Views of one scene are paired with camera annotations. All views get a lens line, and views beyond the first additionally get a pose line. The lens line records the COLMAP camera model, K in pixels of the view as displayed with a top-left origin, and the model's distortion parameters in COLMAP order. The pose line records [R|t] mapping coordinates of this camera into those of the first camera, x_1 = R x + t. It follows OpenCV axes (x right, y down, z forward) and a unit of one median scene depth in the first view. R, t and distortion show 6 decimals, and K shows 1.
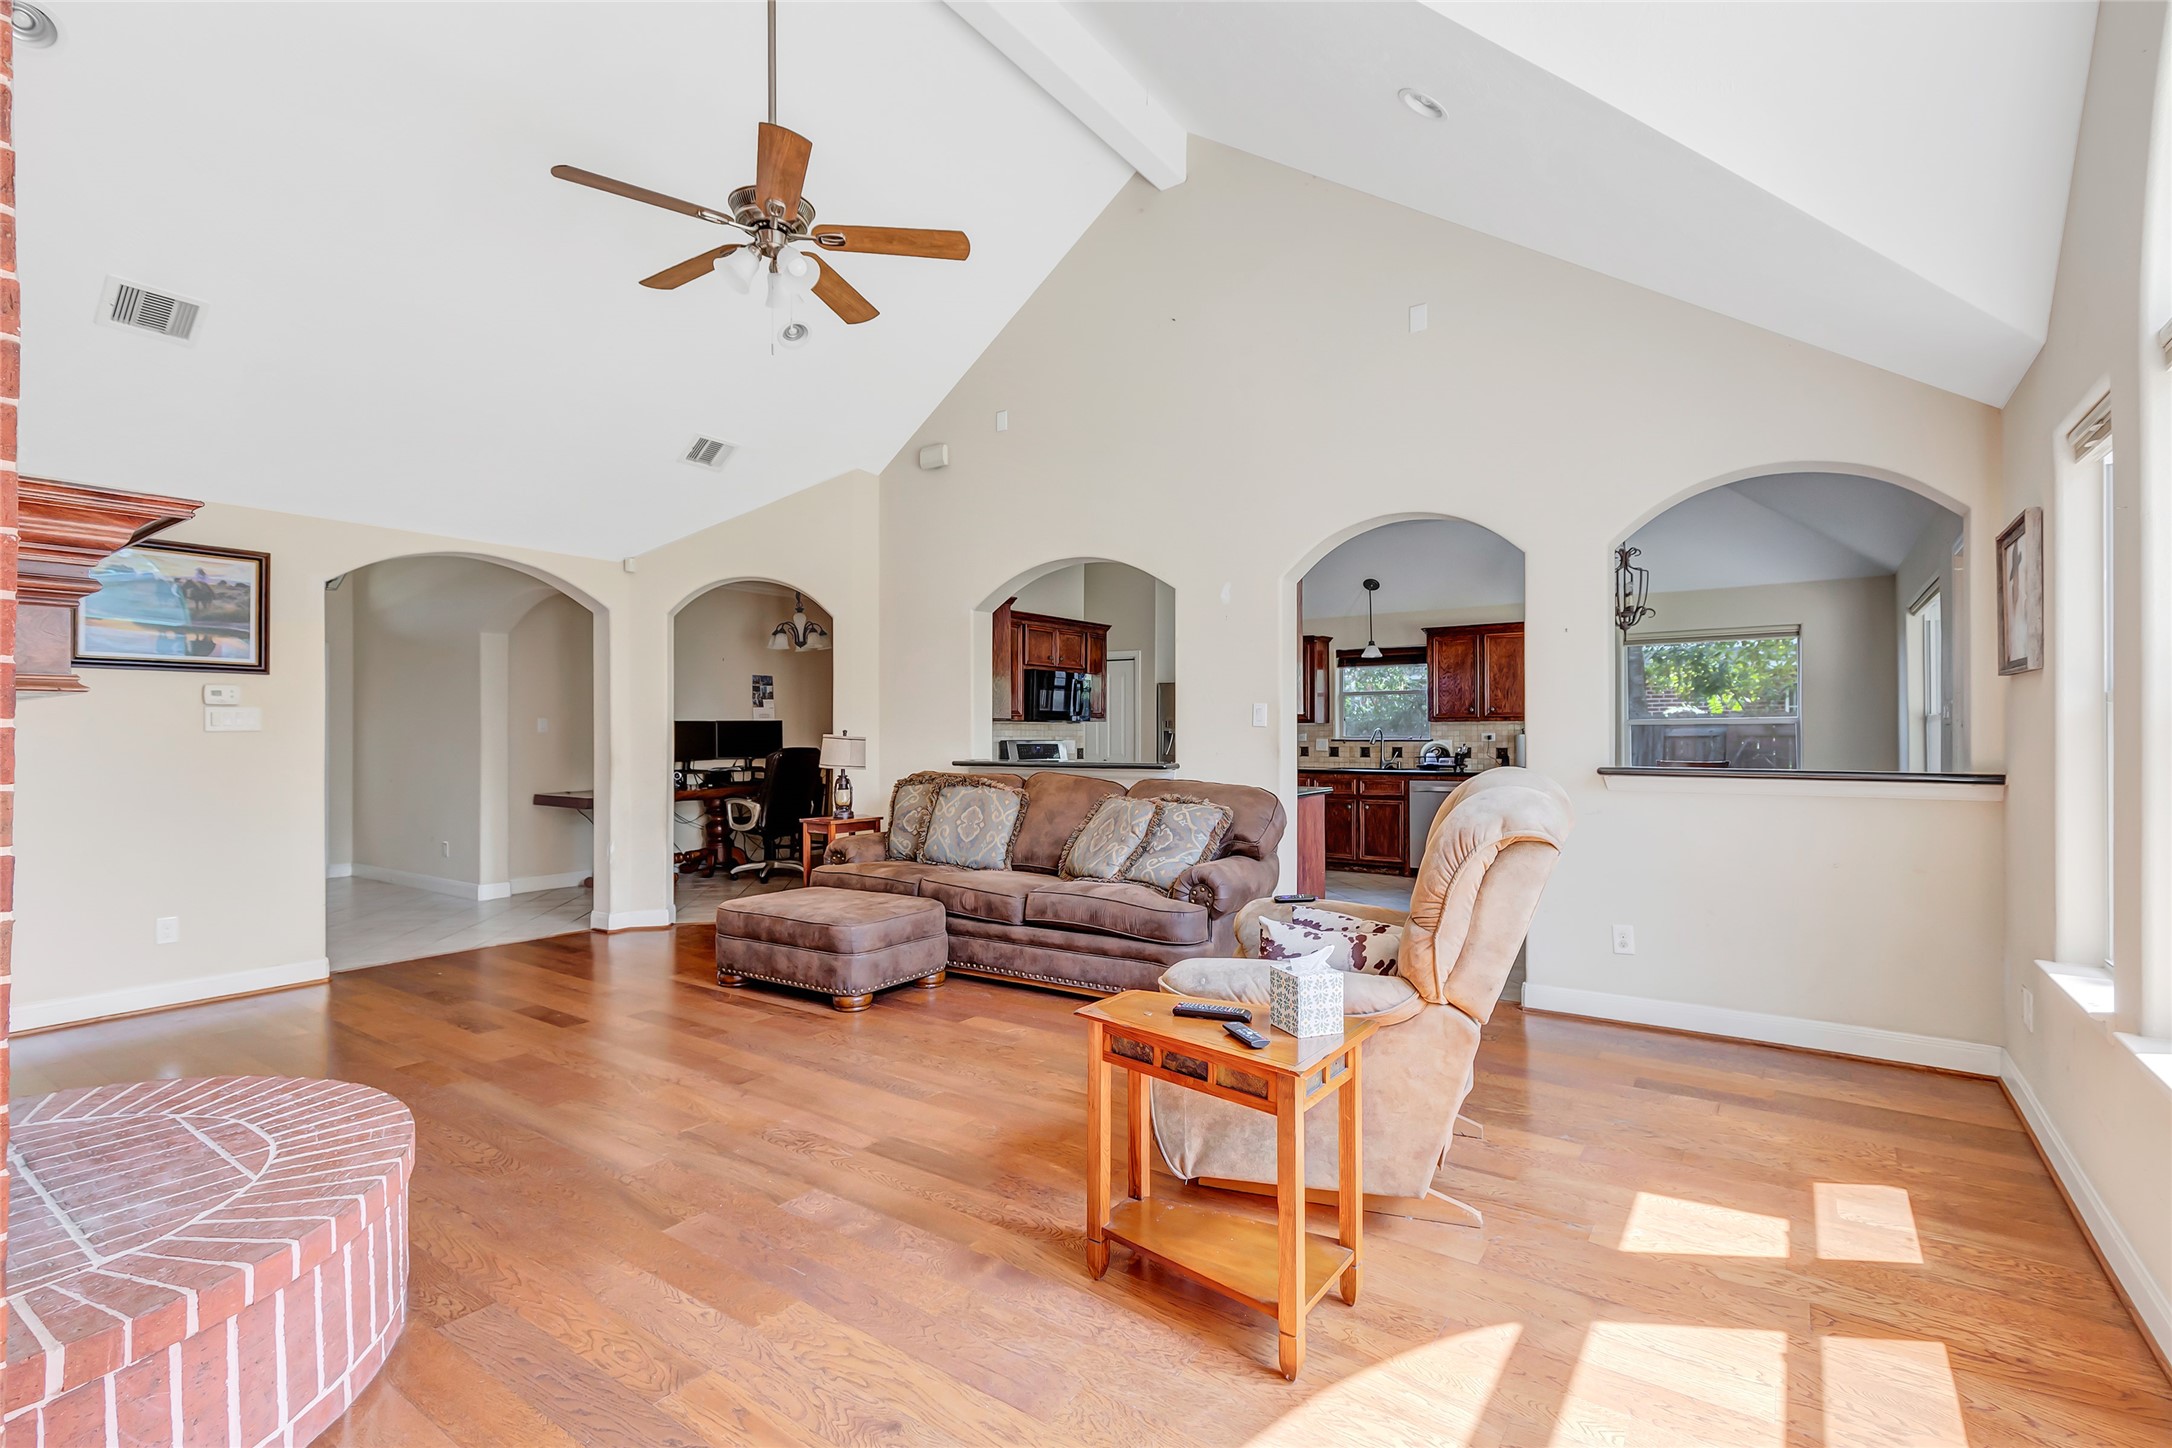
lens RADIAL K [[986.7, 0, 1075.9], [0, 986.7, 737.4], [0, 0, 1]] dist [0.001951, 0.000929]
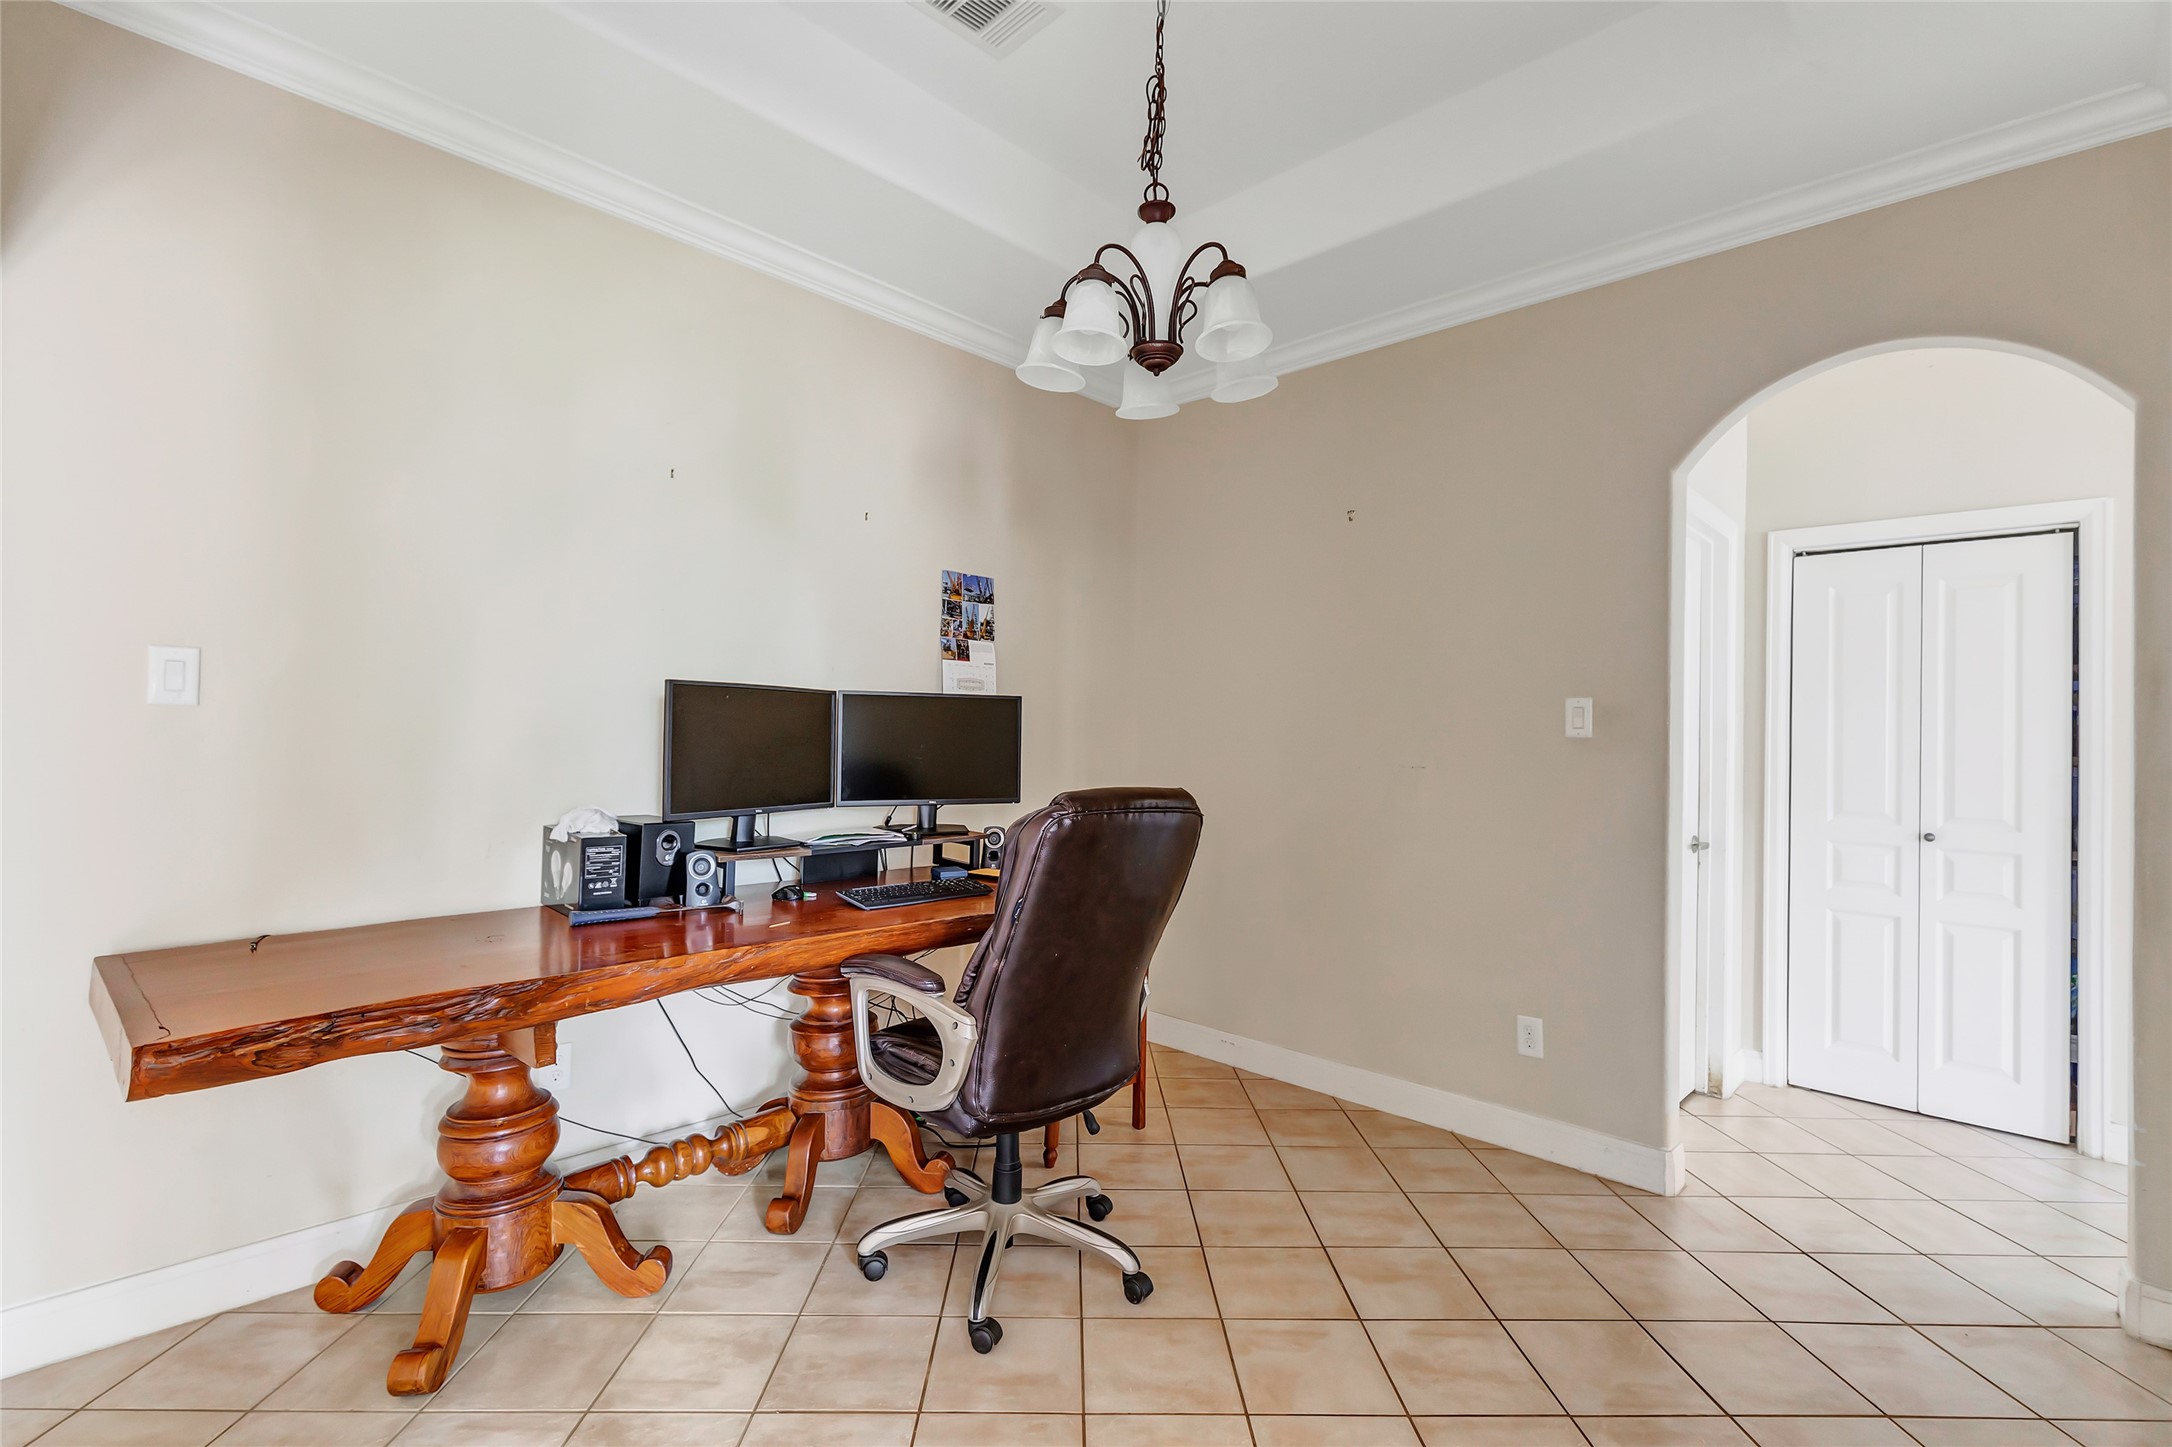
lens RADIAL K [[973.0, 0, 1077.7], [0, 973.0, 726.8], [0, 0, 1]] dist [0.002597, -0.000088]
pose [[0.987574, 0.016009, -0.156339, -0.233660], [-0.018929, 0.999673, -0.017210, -0.000767], [0.156012, 0.019956, 0.987554, 0.690731]]
